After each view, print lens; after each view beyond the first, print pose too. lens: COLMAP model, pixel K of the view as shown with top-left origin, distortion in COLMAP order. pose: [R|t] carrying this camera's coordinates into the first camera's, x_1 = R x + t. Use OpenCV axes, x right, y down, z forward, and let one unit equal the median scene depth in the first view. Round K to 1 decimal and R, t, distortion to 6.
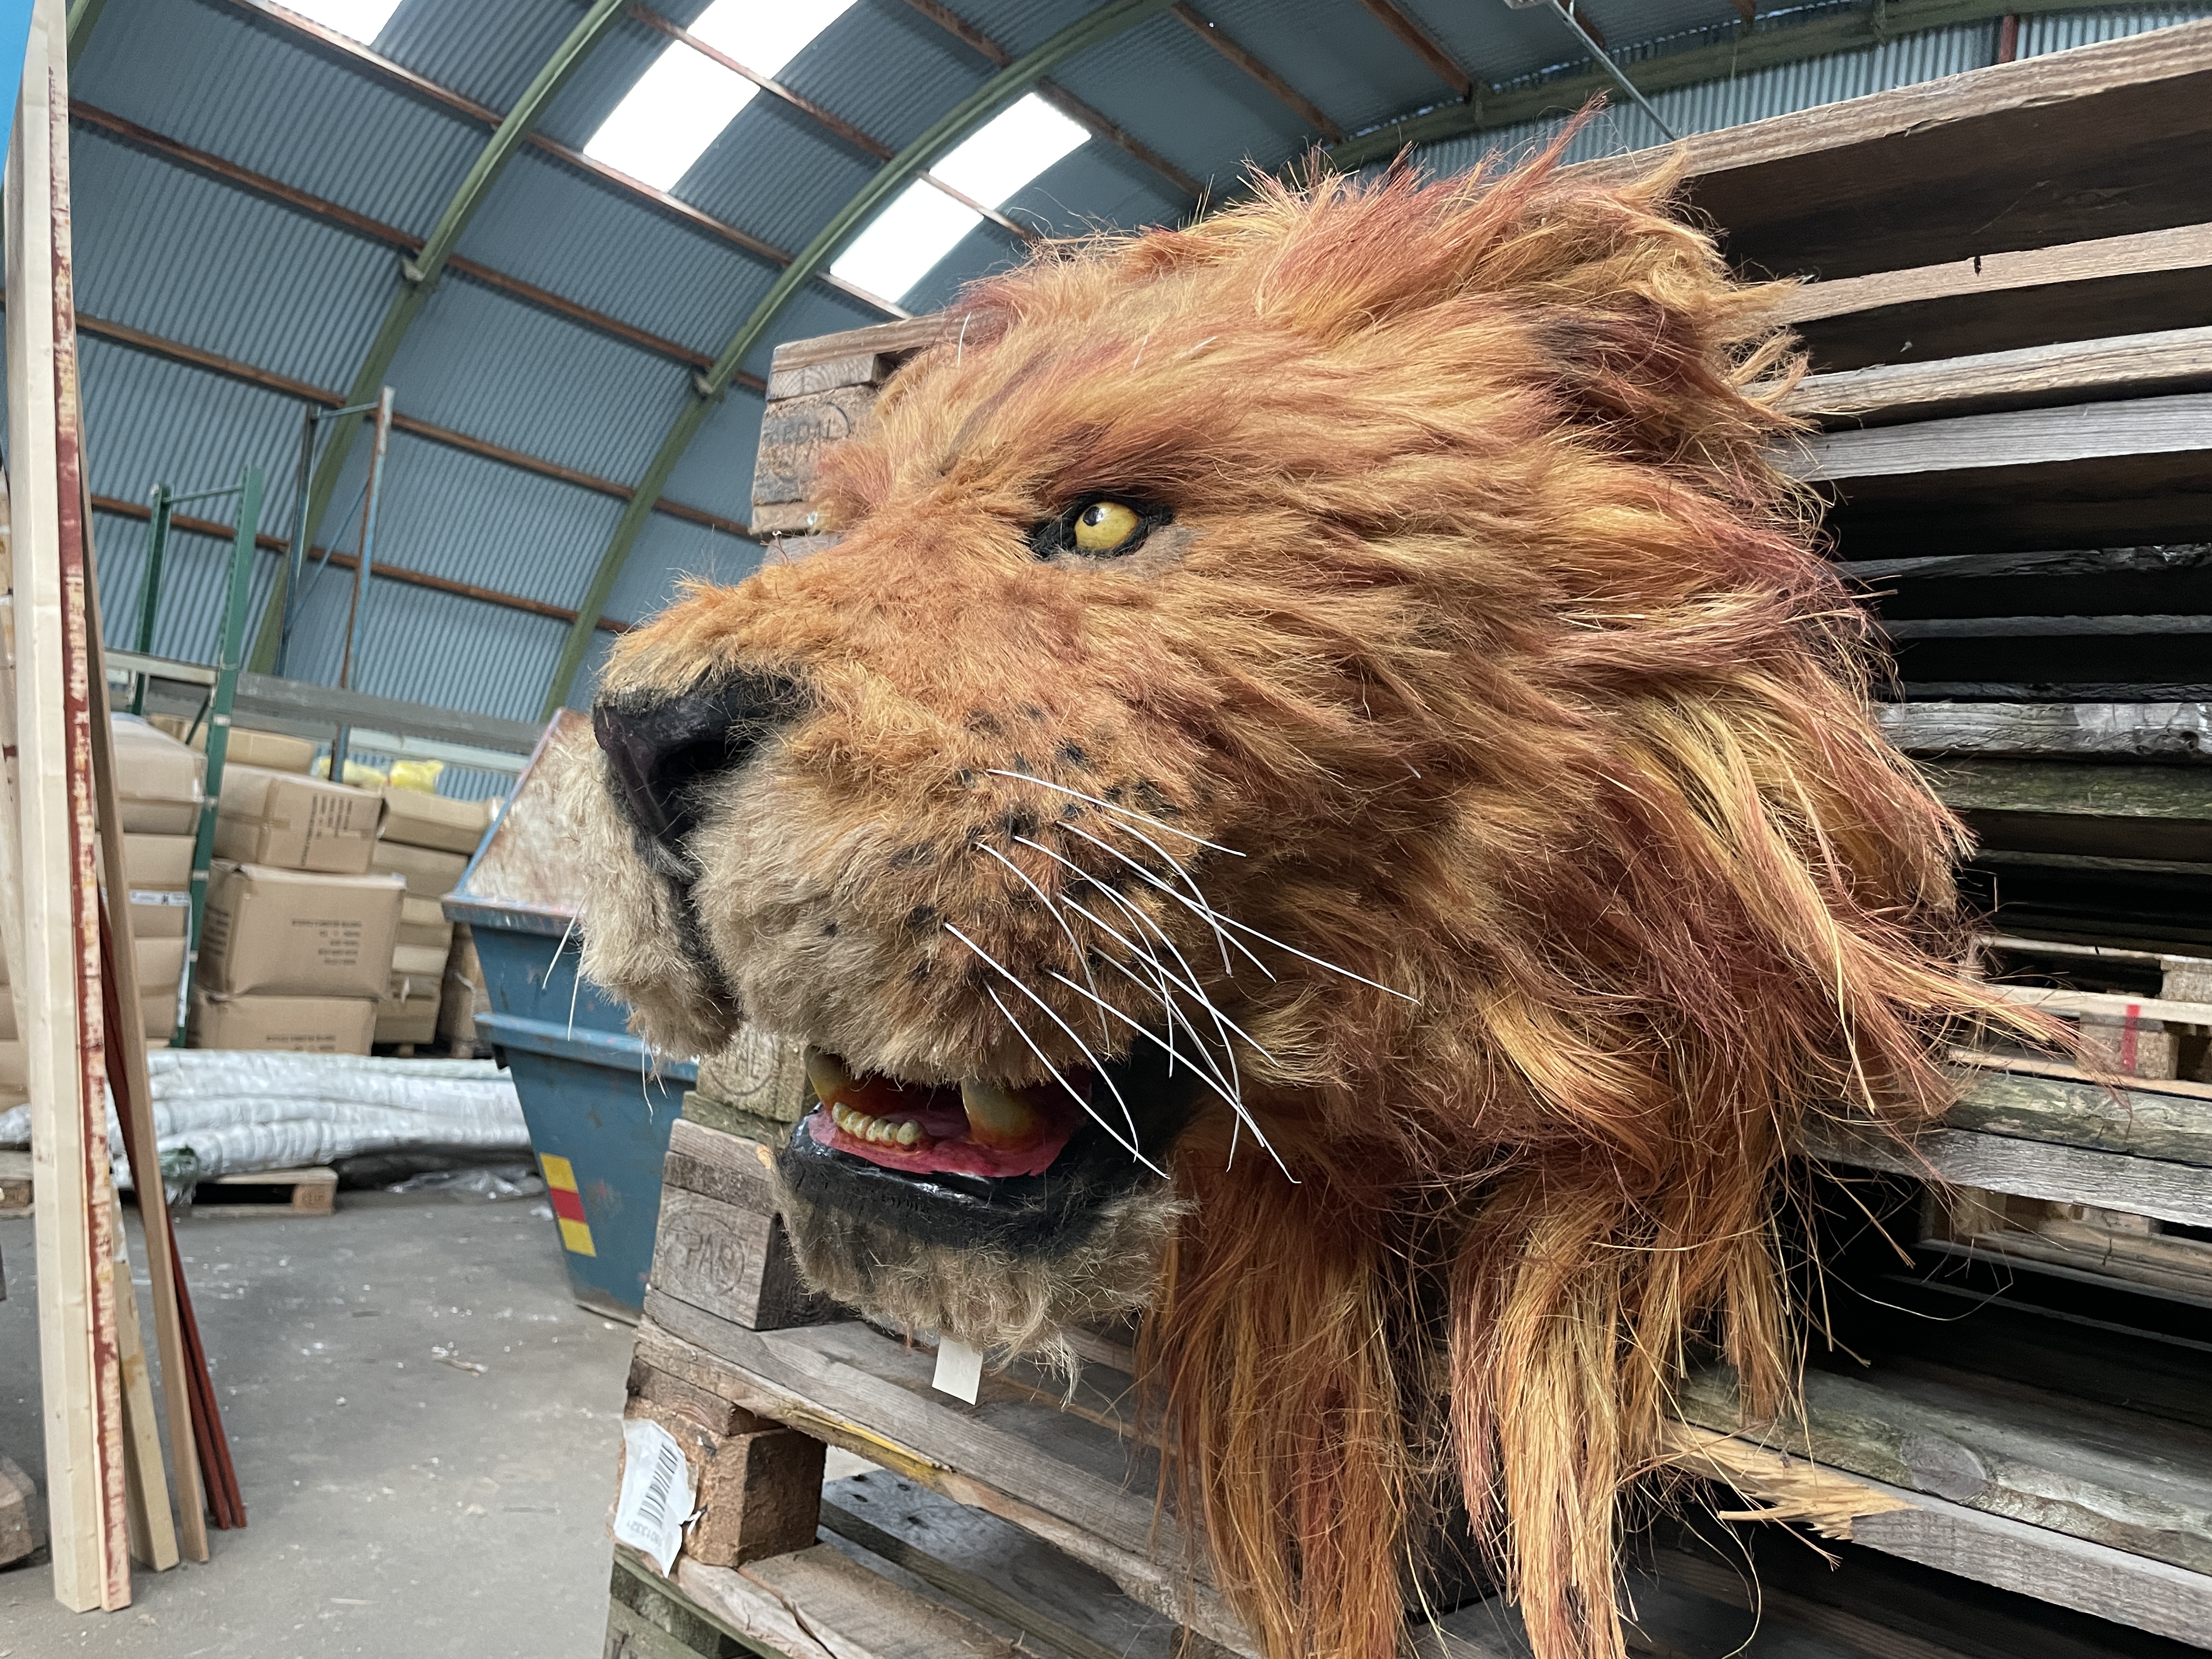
lens RADIAL K [[1683.4, 0, 1087.7], [0, 1683.4, 839.4], [0, 0, 1]] dist [0.084742, -0.125166]
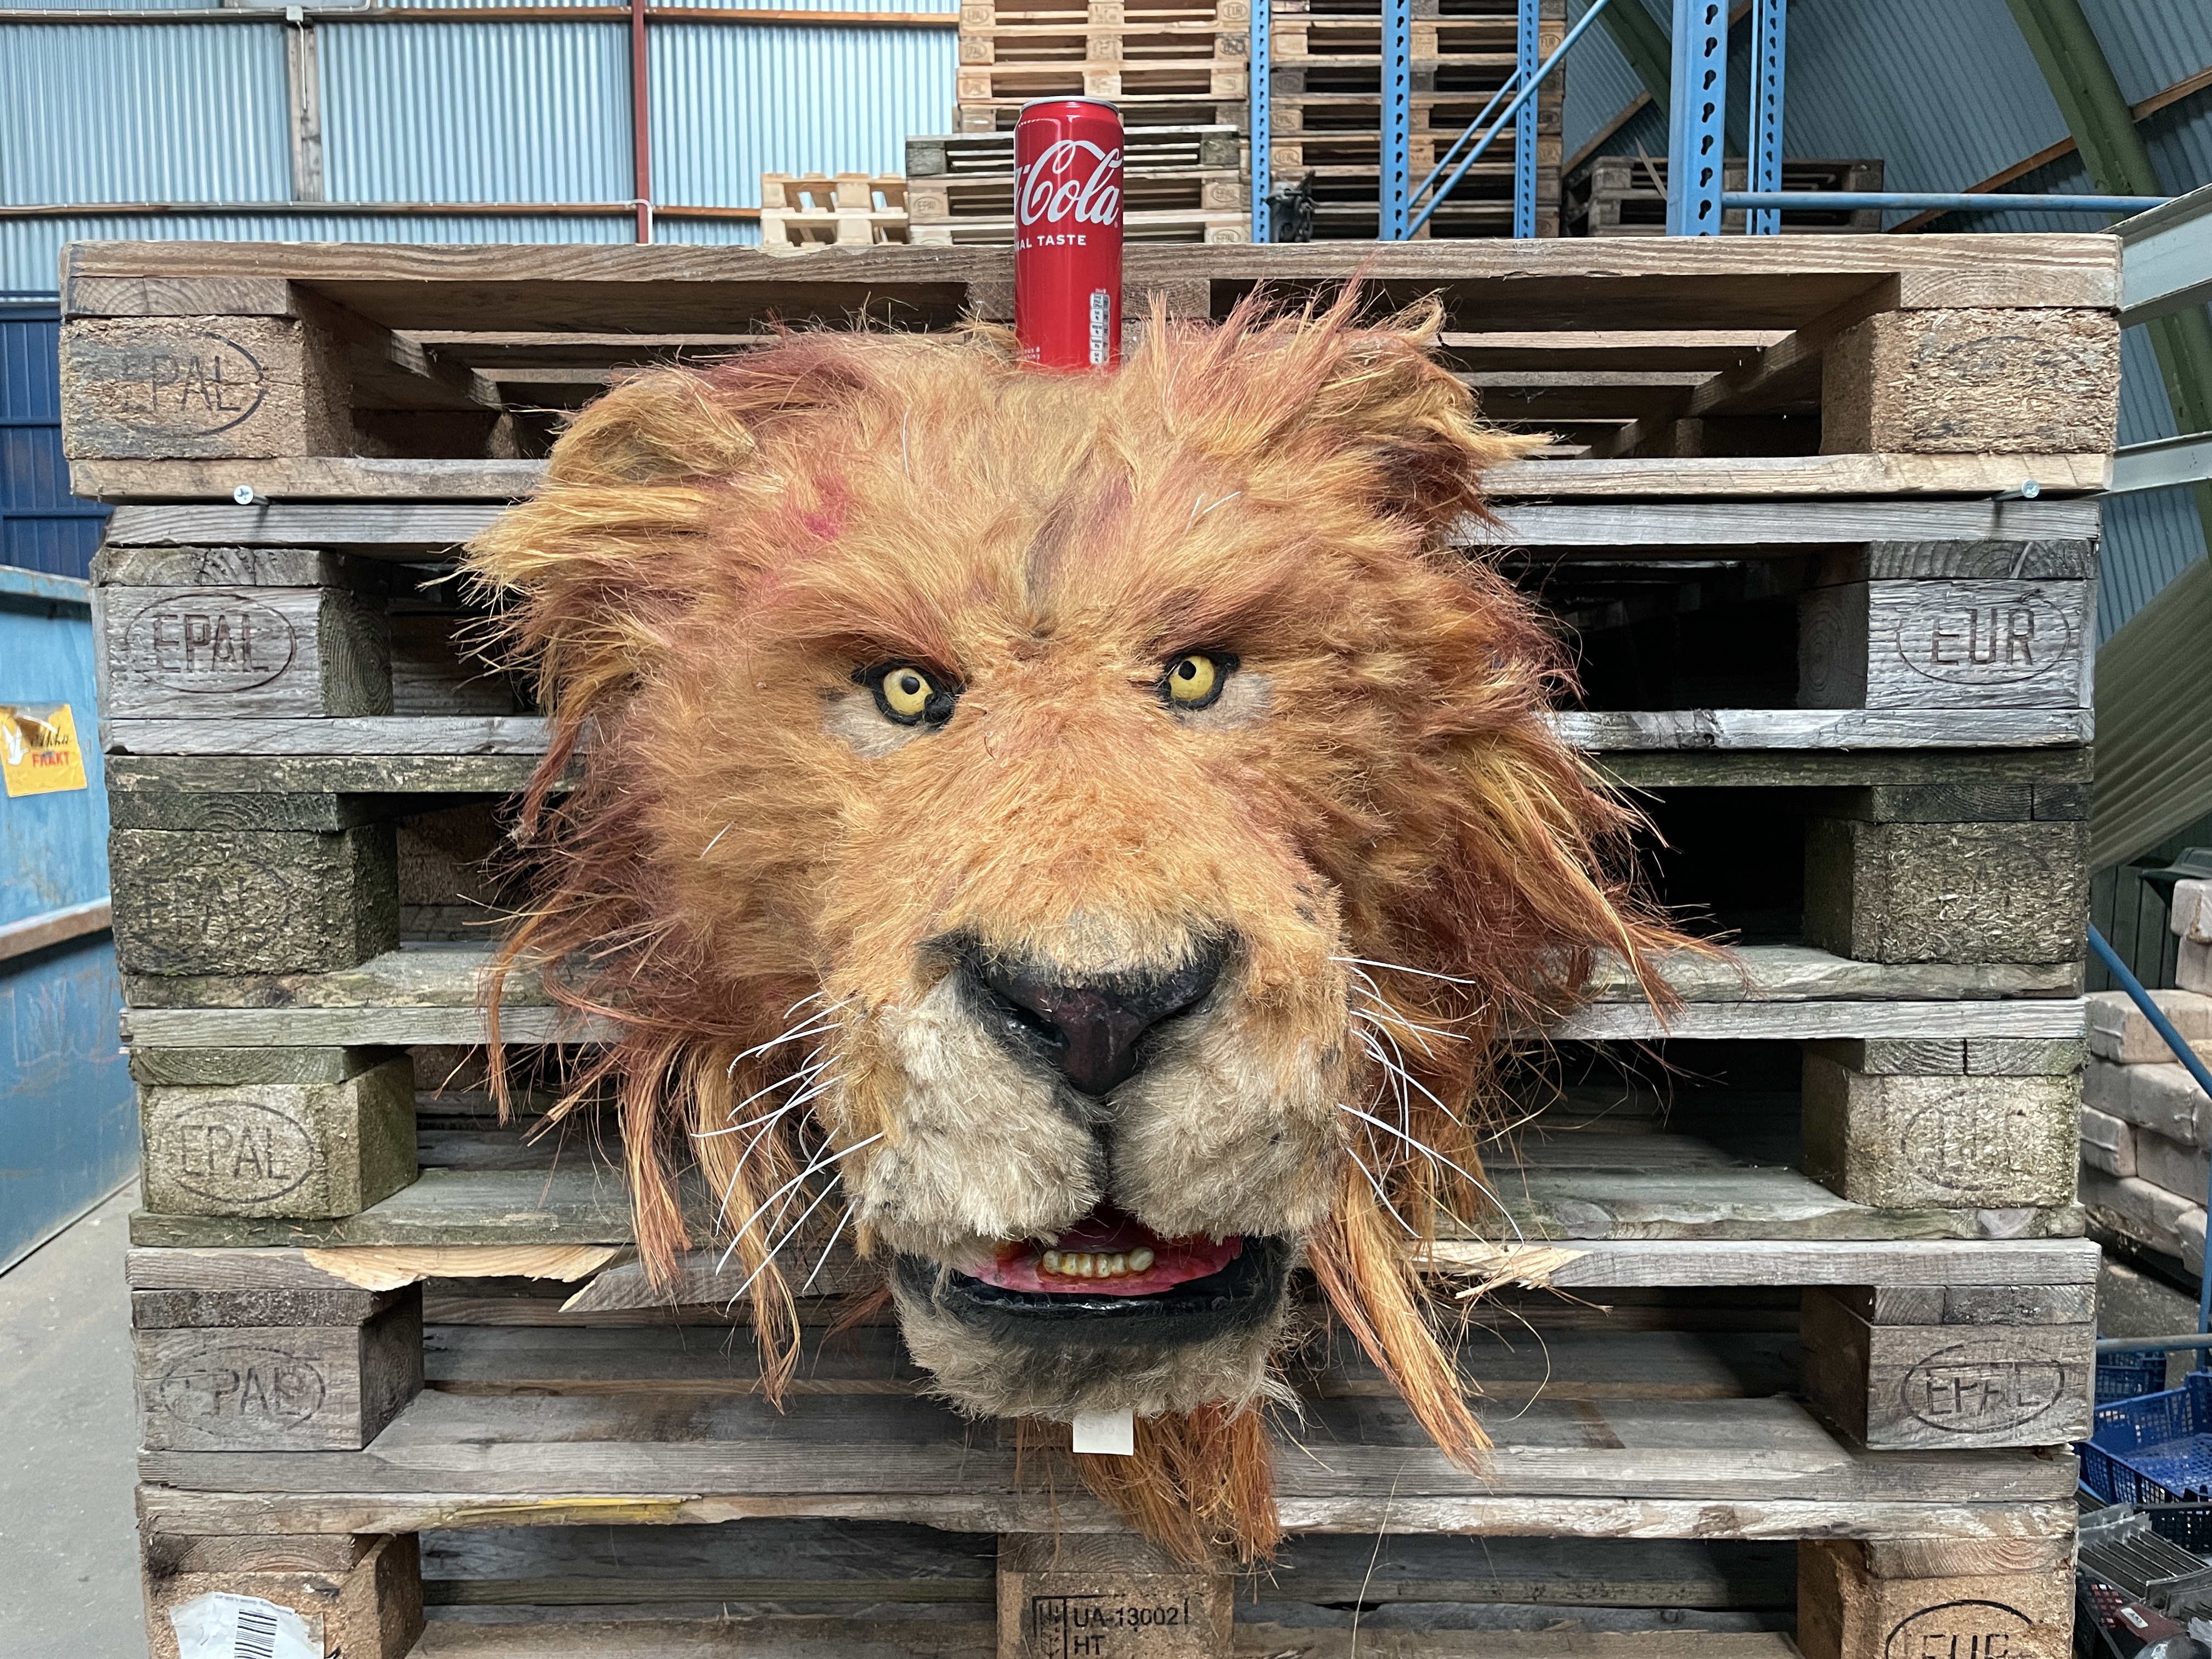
lens RADIAL K [[1683.4, 0, 1092.5], [0, 1683.4, 838.3], [0, 0, 1]] dist [0.084742, -0.125166]
pose [[0.731418, -0.183593, 0.656751, -0.743640], [0.061856, 0.976969, 0.204220, -0.298390], [-0.679119, -0.108746, 0.725928, 0.228684]]
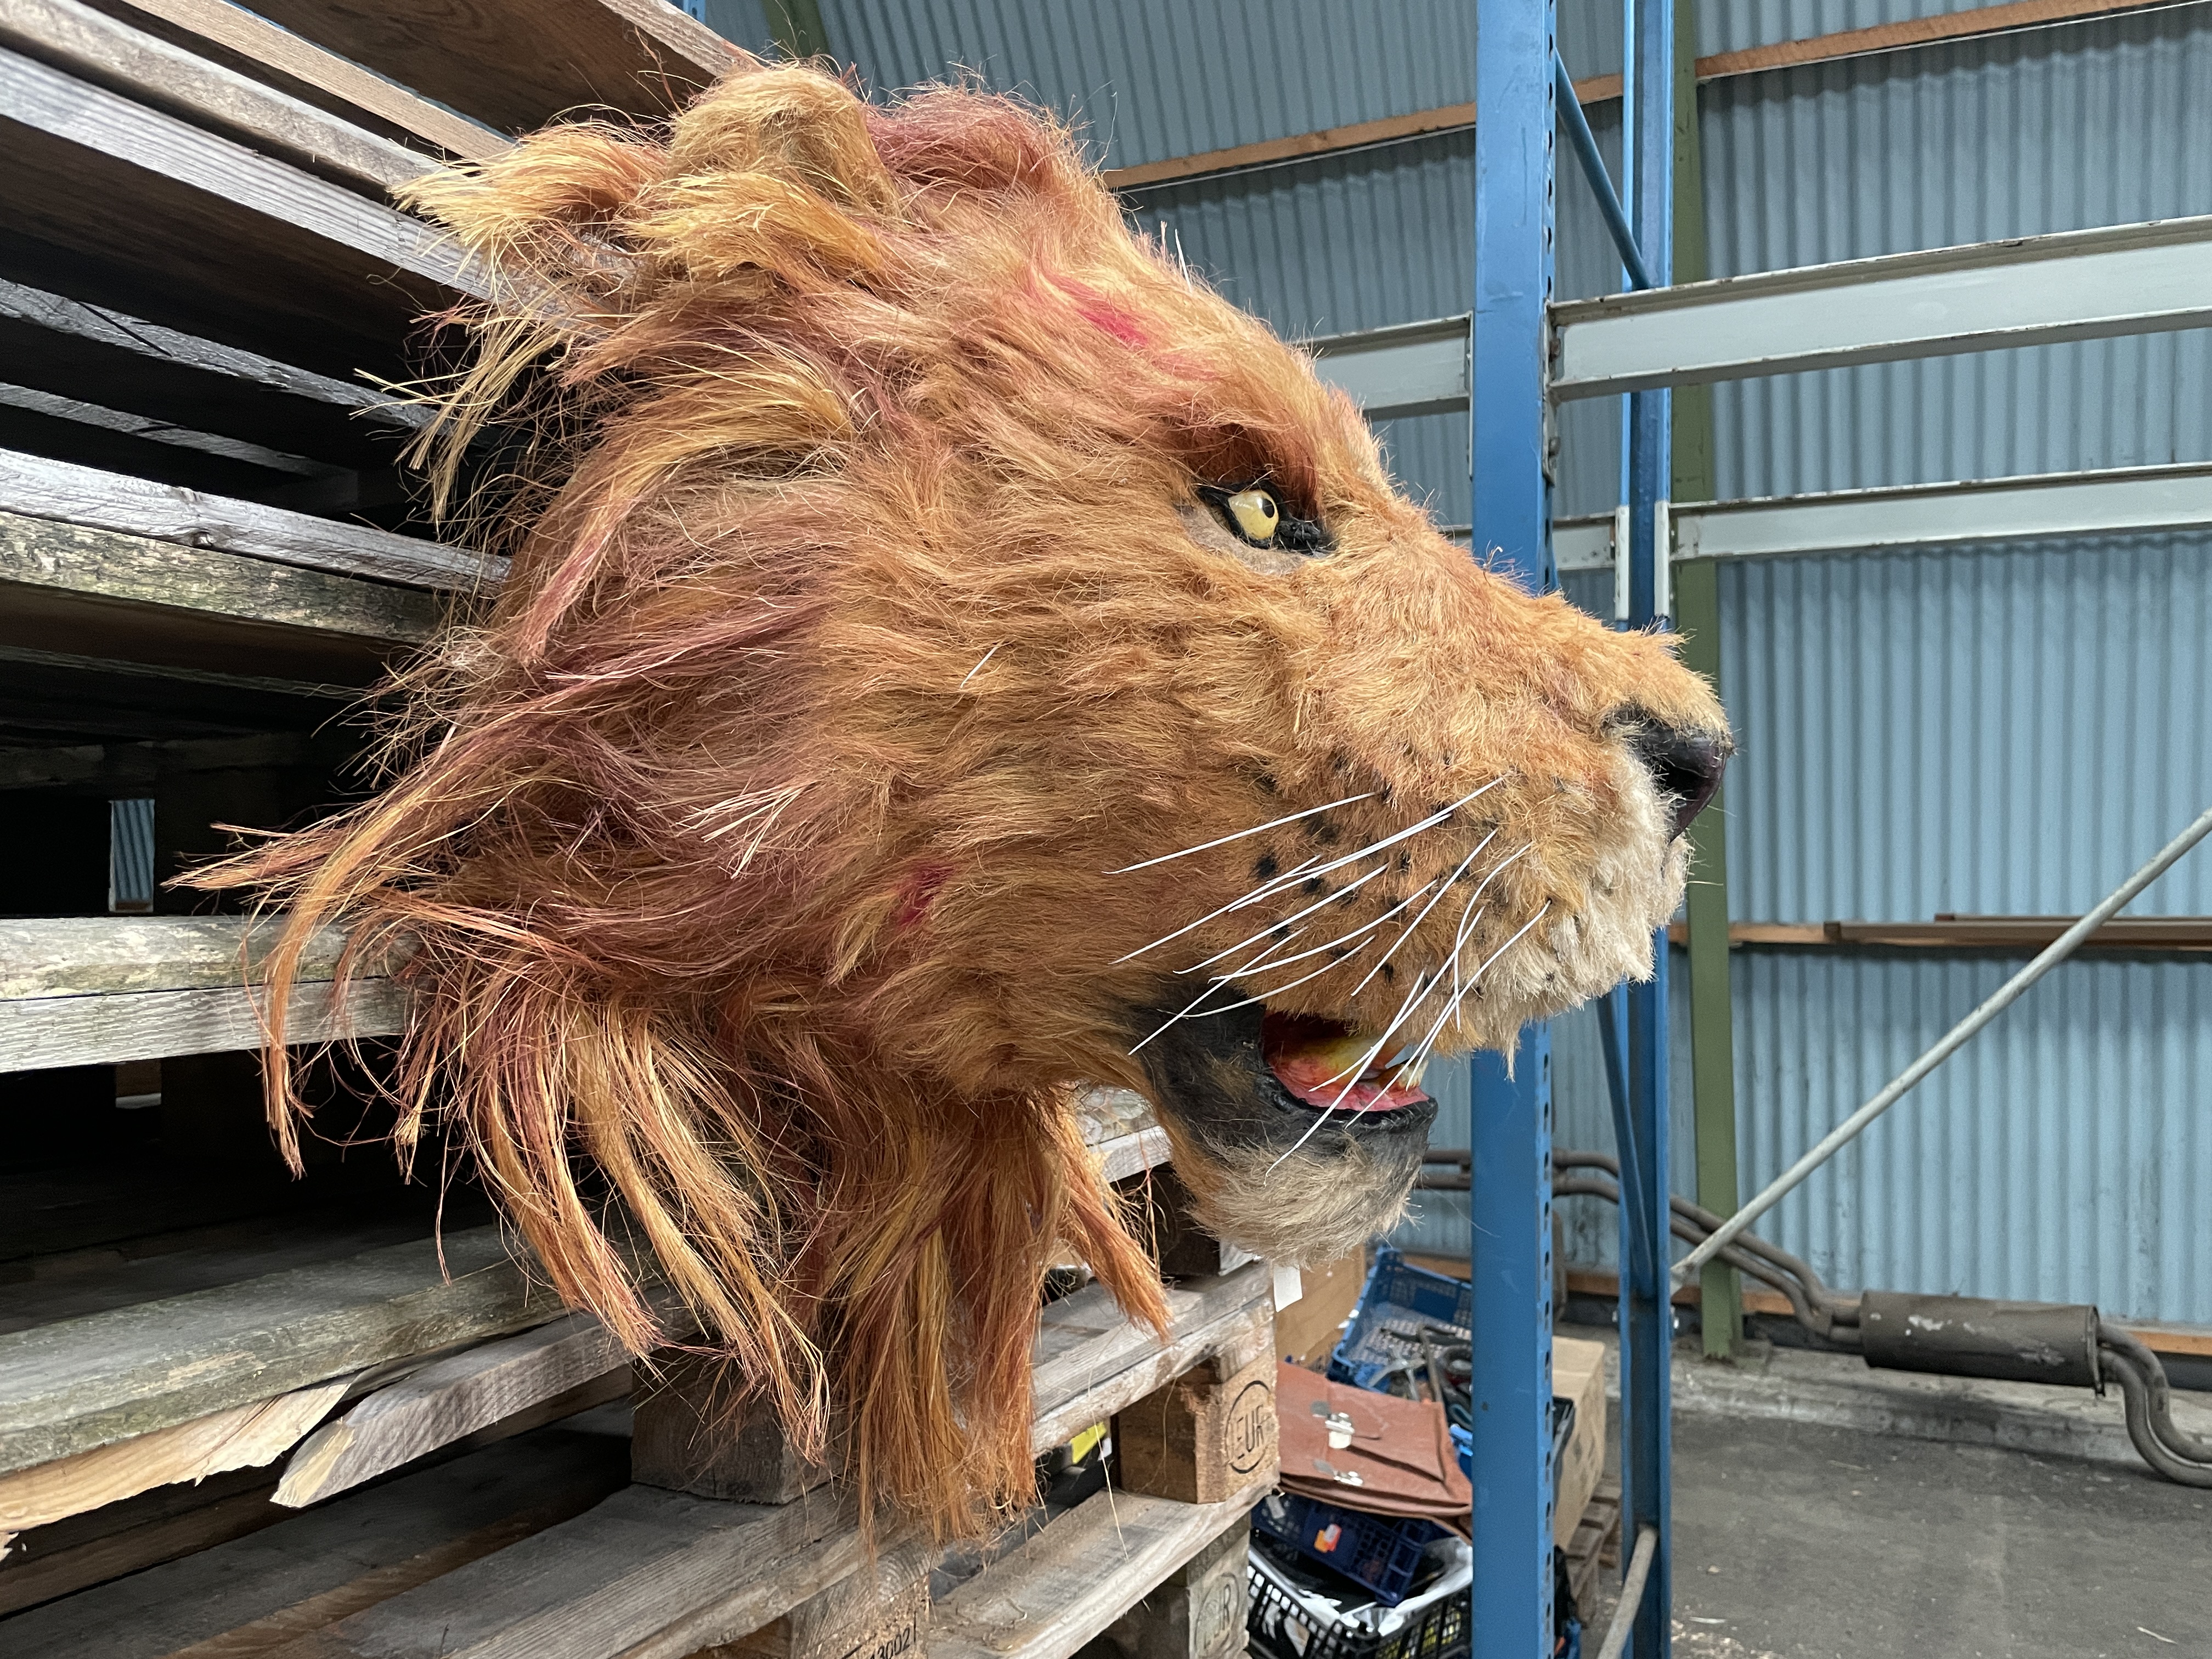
lens RADIAL K [[1683.4, 0, 1117.2], [0, 1683.4, 829.4], [0, 0, 1]] dist [0.084742, -0.125166]
pose [[-0.262403, -0.093394, 0.960428, -1.096598], [-0.076923, 0.994162, 0.075658, -0.063587], [-0.961888, -0.054026, -0.268055, 1.420724]]
